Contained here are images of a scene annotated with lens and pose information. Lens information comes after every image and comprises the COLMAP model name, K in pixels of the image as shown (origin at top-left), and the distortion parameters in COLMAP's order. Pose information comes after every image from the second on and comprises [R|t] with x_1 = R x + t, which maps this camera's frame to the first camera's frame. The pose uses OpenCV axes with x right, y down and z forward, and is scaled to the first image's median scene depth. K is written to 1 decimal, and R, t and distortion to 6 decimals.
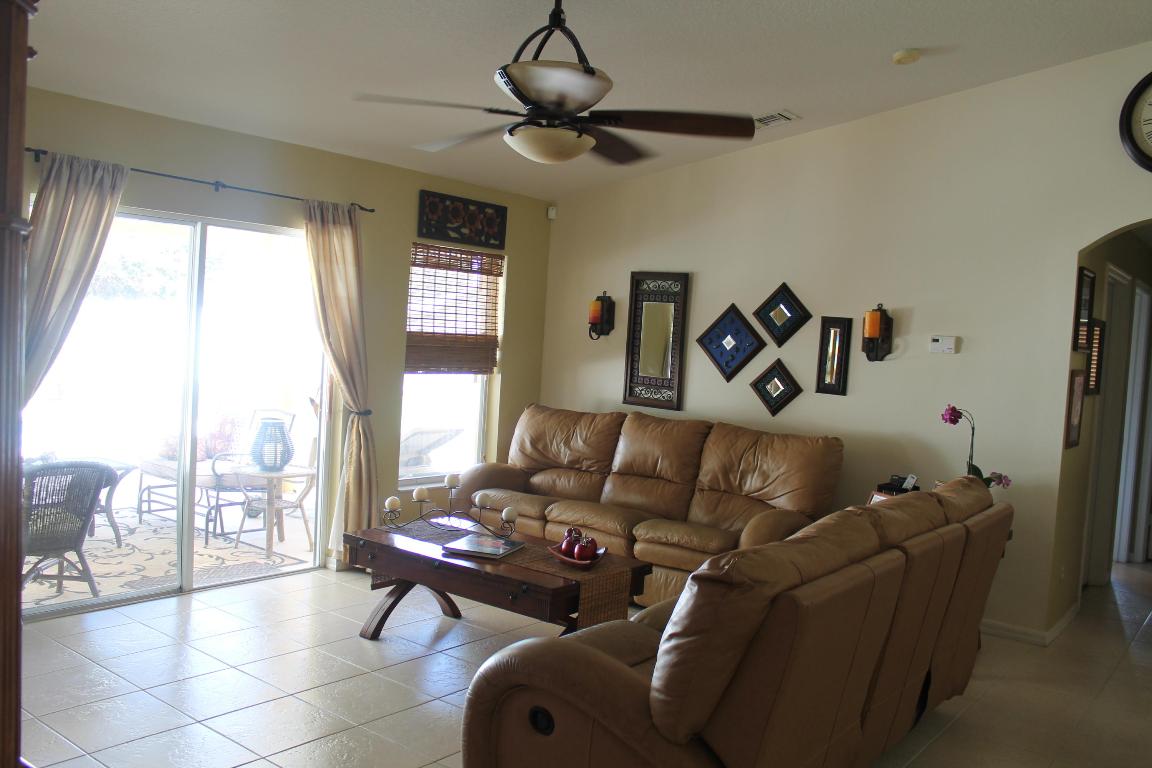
lens RADIAL K [[999.9, 0, 576.0], [0, 999.9, 384.0], [0, 0, 1]] dist [-0.153616, 0.182674]
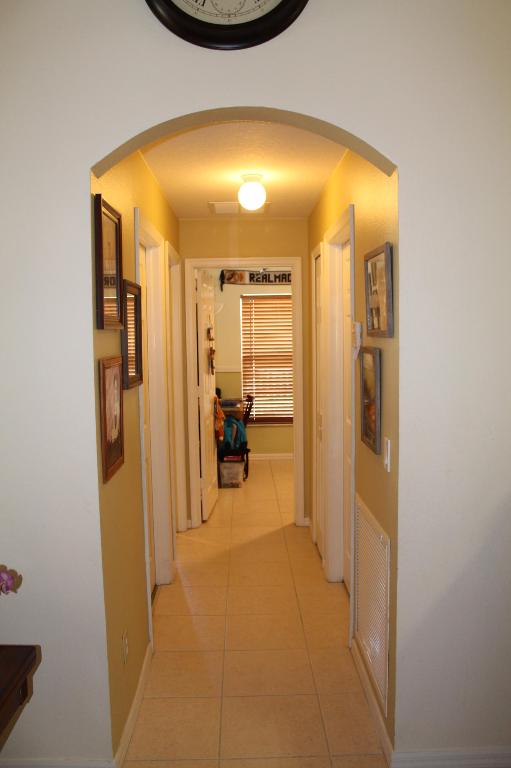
lens RADIAL K [[666.6, 0, 255.5], [0, 666.6, 384.0], [0, 0, 1]] dist [-0.153616, 0.182674]
pose [[0.782231, -0.121543, 0.611018, 0.268937], [0.095213, 0.992586, 0.075551, -0.018308], [-0.615670, -0.000922, 0.788003, 0.500113]]
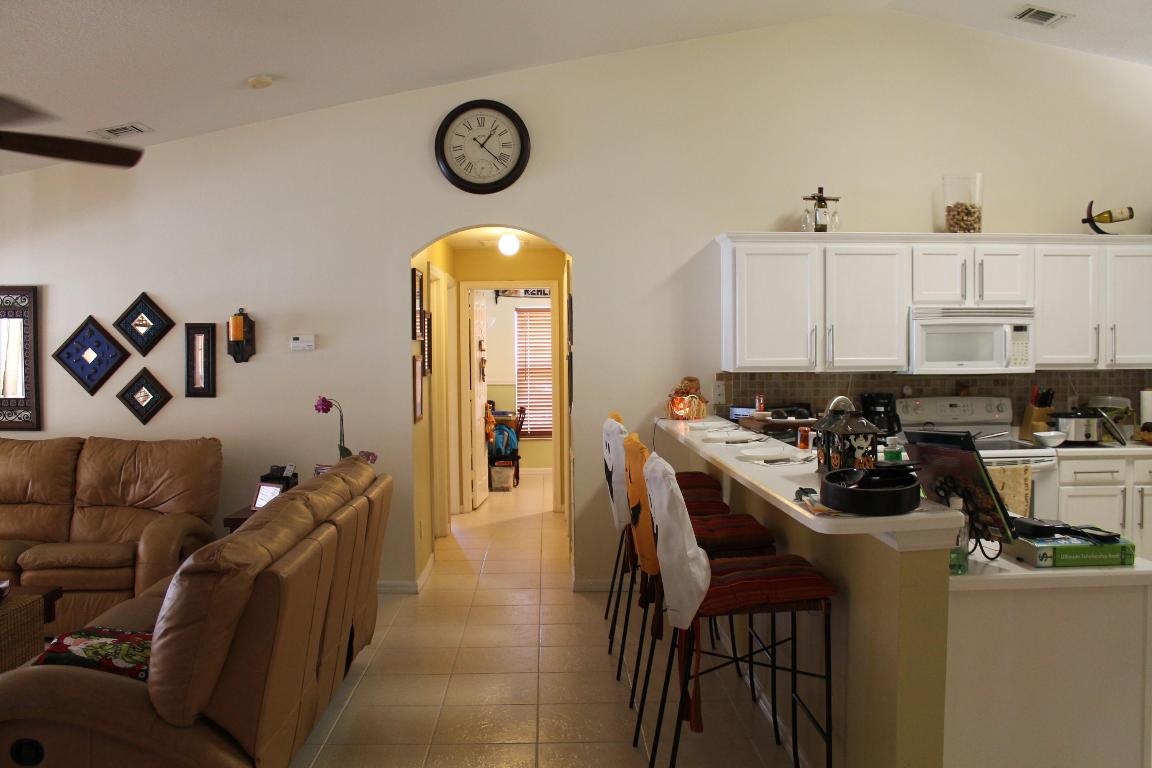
lens RADIAL K [[999.9, 0, 576.0], [0, 999.9, 384.0], [0, 0, 1]] dist [-0.153616, 0.182674]
pose [[0.775299, -0.090420, 0.625089, -0.081851], [0.087478, 0.995533, 0.035506, -0.006056], [-0.625508, 0.027154, 0.779745, -0.051771]]
